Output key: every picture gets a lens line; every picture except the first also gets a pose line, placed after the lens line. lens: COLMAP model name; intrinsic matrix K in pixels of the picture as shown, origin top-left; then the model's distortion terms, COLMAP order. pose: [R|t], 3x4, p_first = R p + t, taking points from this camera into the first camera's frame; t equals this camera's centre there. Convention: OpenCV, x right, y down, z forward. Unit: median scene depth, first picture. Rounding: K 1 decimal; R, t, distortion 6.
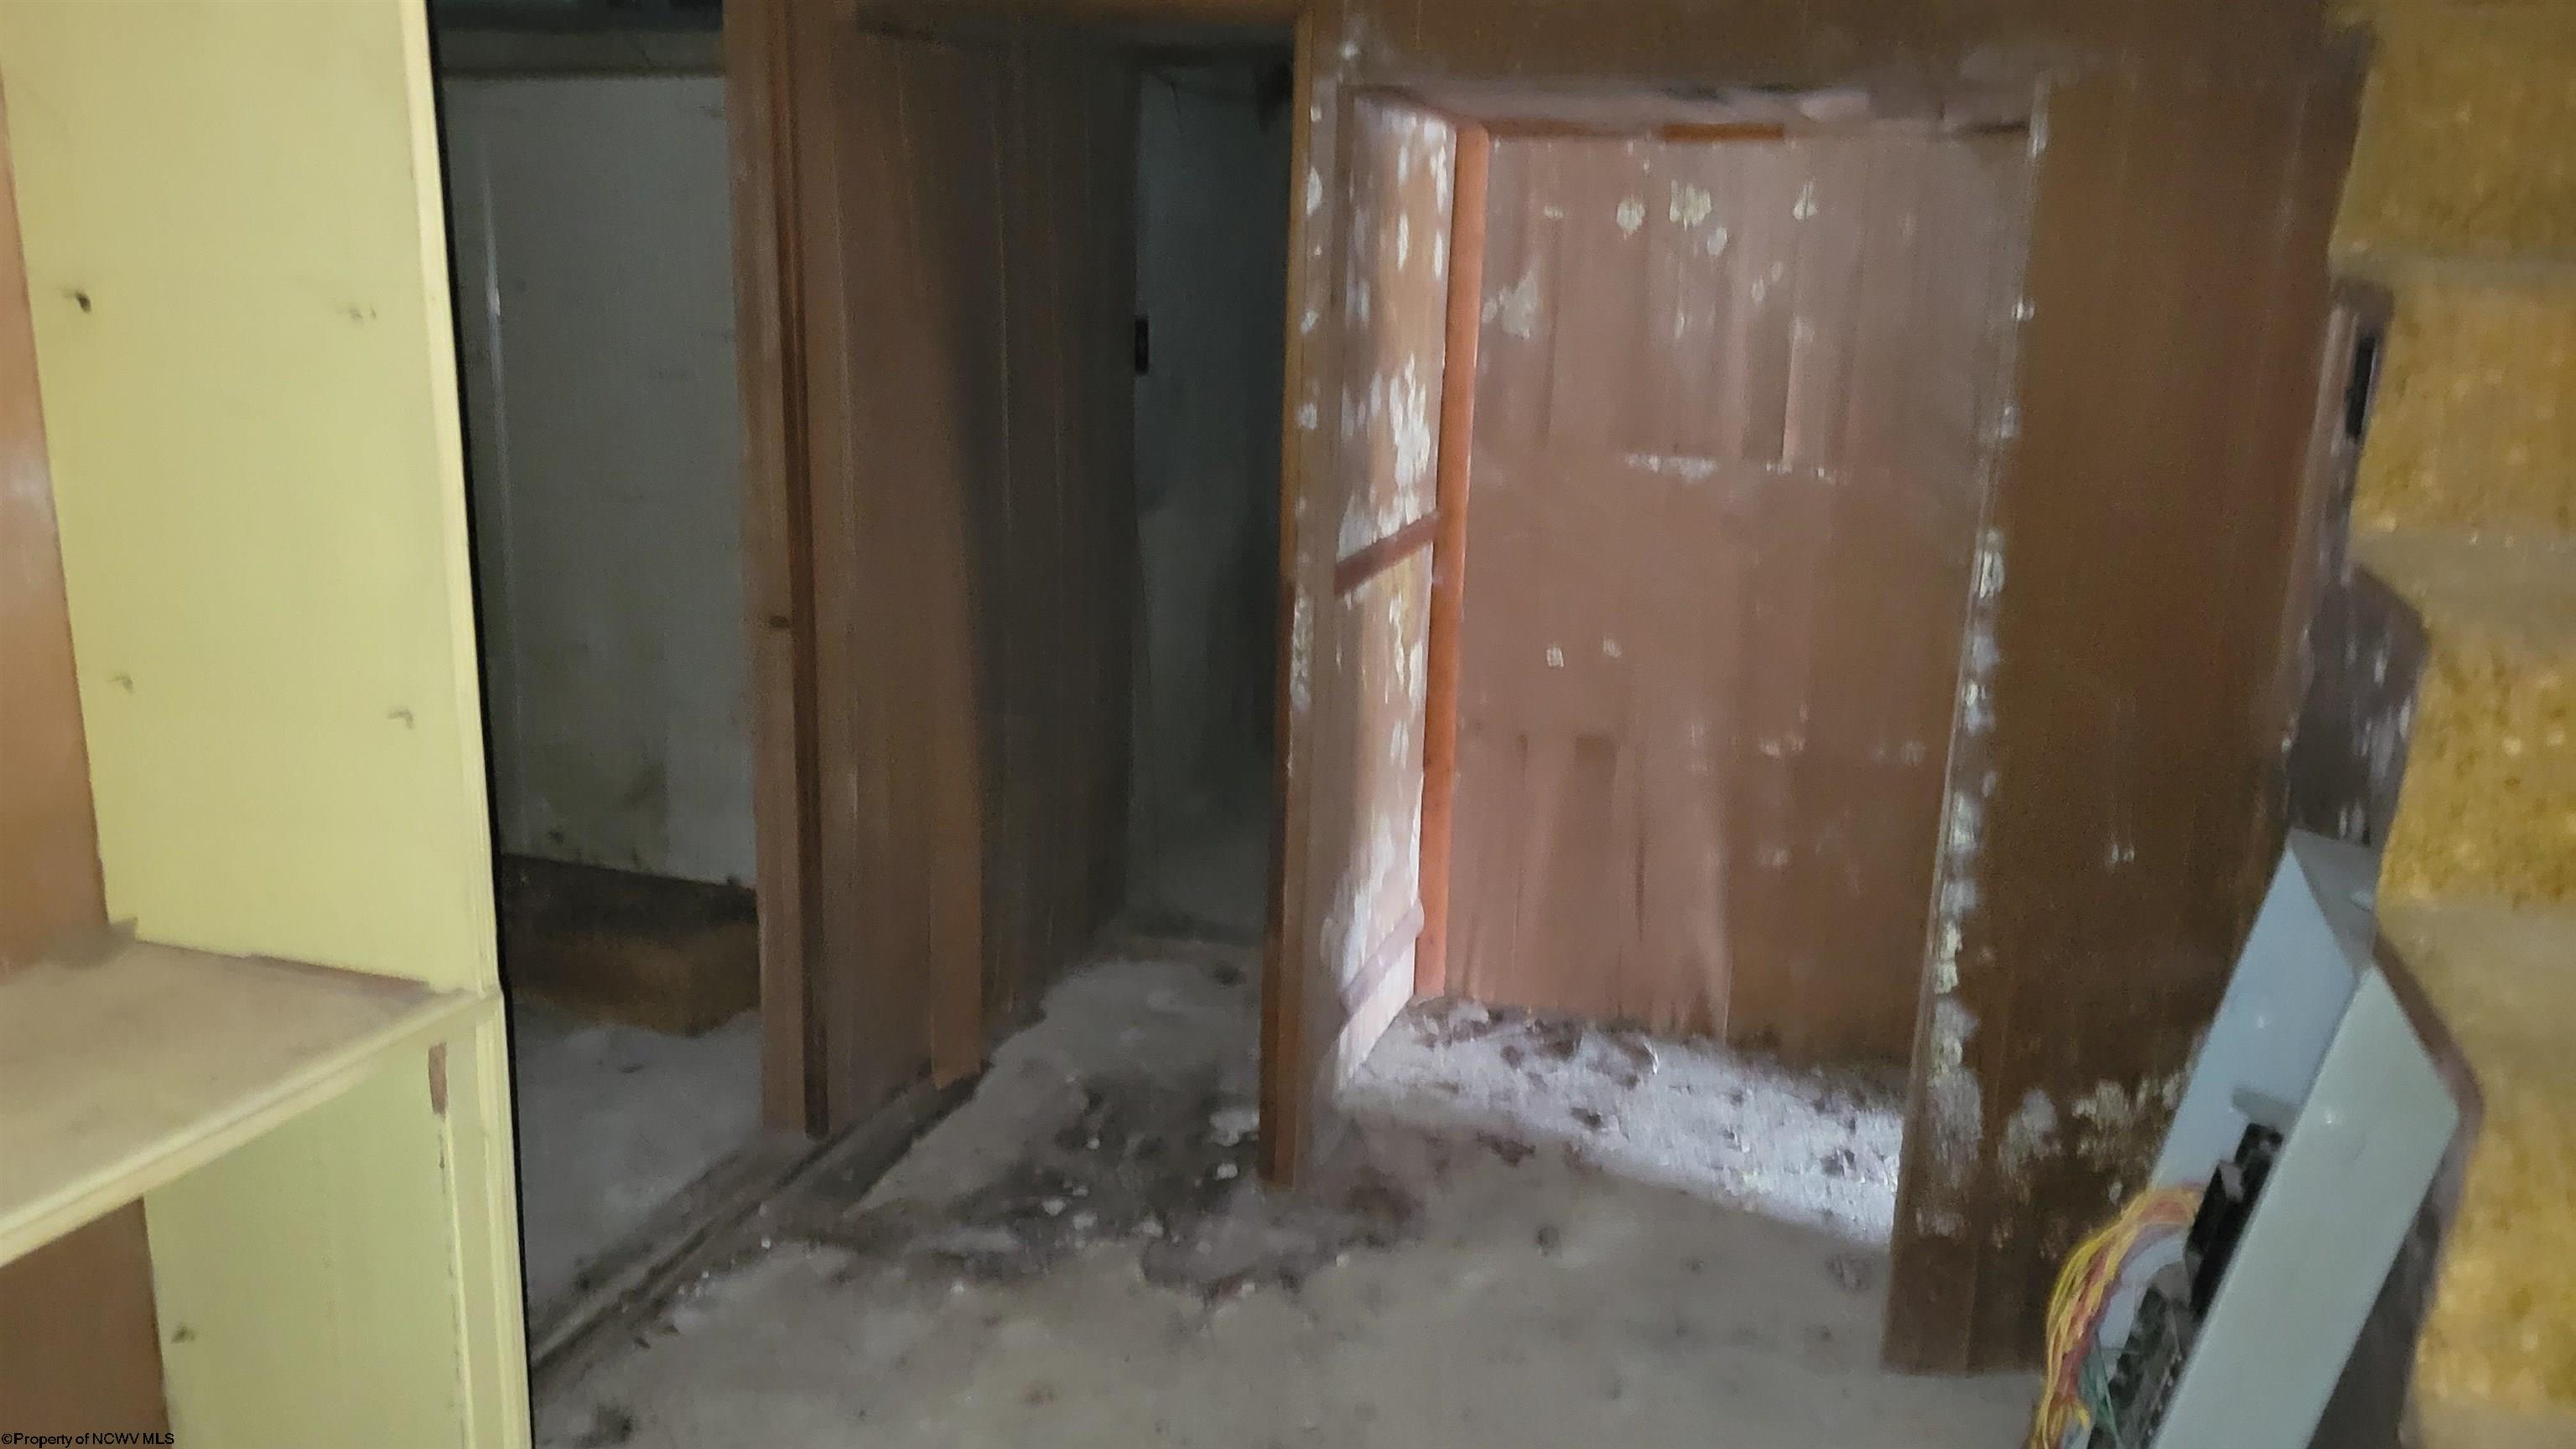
lens RADIAL K [[1864.5, 0, 1258.8], [0, 1864.5, 715.9], [0, 0, 1]] dist [0.010136, 0.007966]
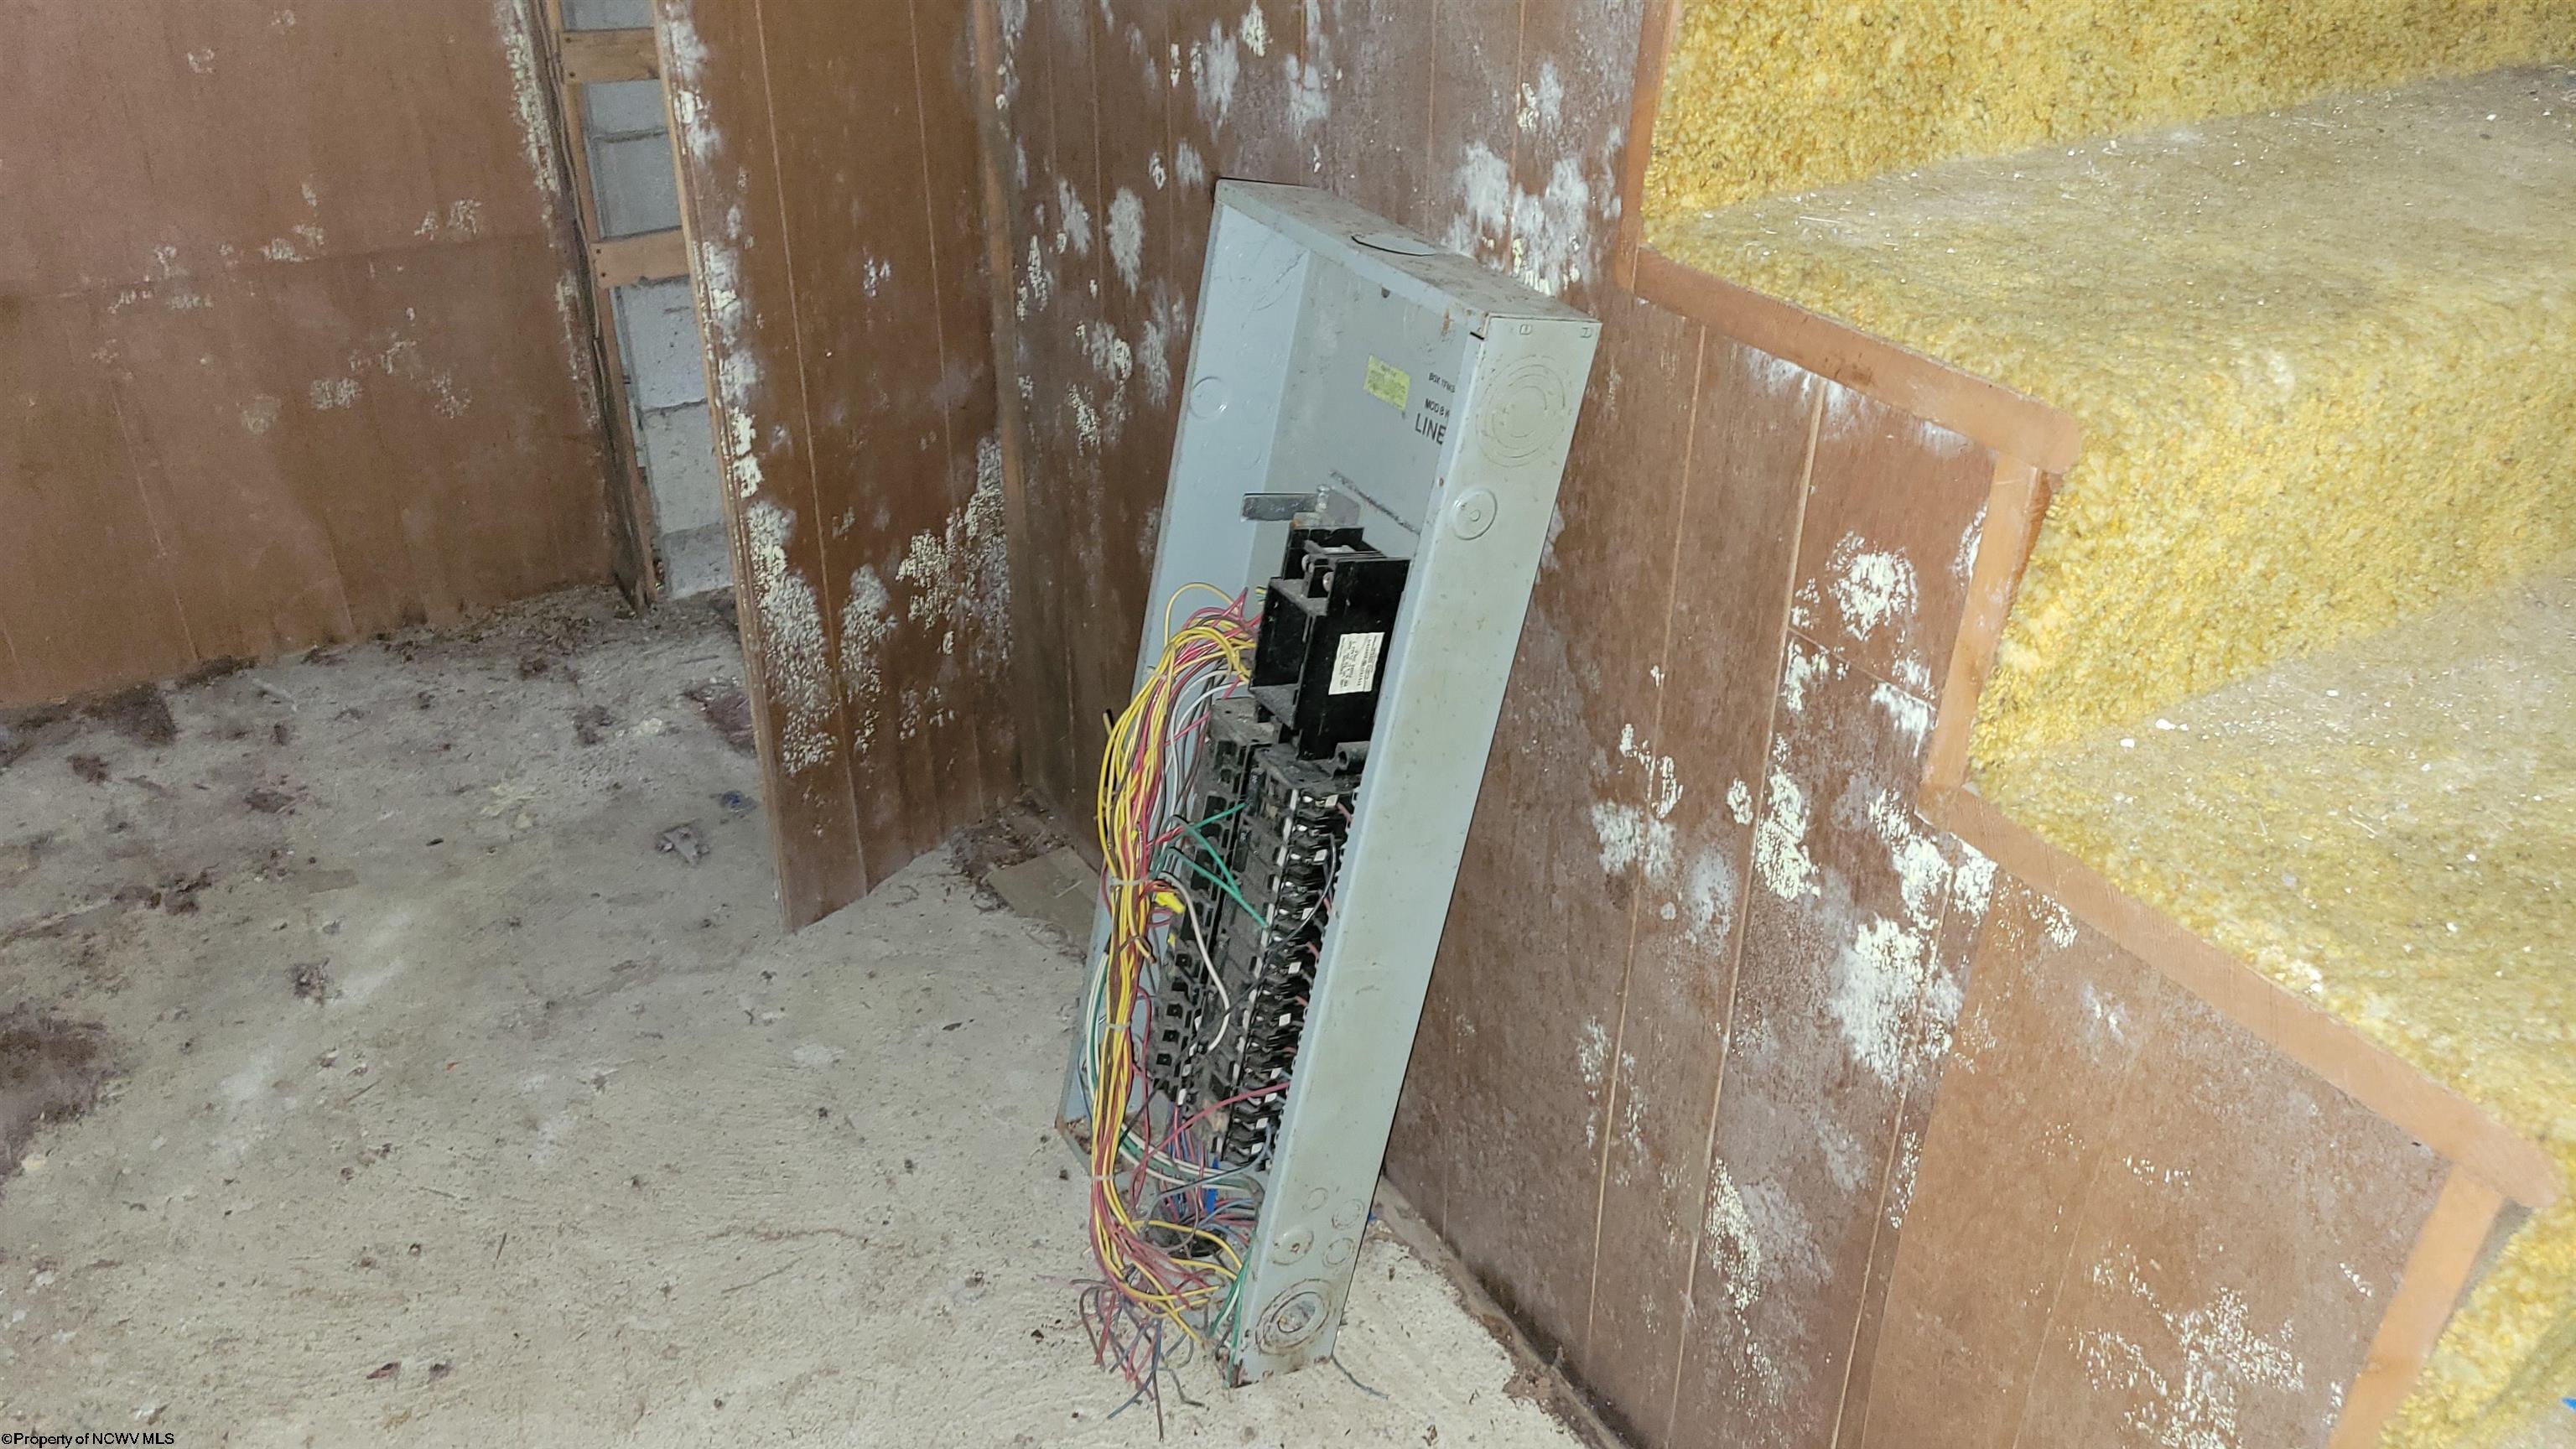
lens RADIAL K [[1864.5, 0, 1258.8], [0, 1864.5, 715.9], [0, 0, 1]] dist [0.010136, 0.007966]
pose [[0.634789, -0.398259, 0.662142, -0.065666], [0.189738, 0.911041, 0.366064, -0.018817], [-0.749027, -0.106740, 0.653884, 0.288185]]
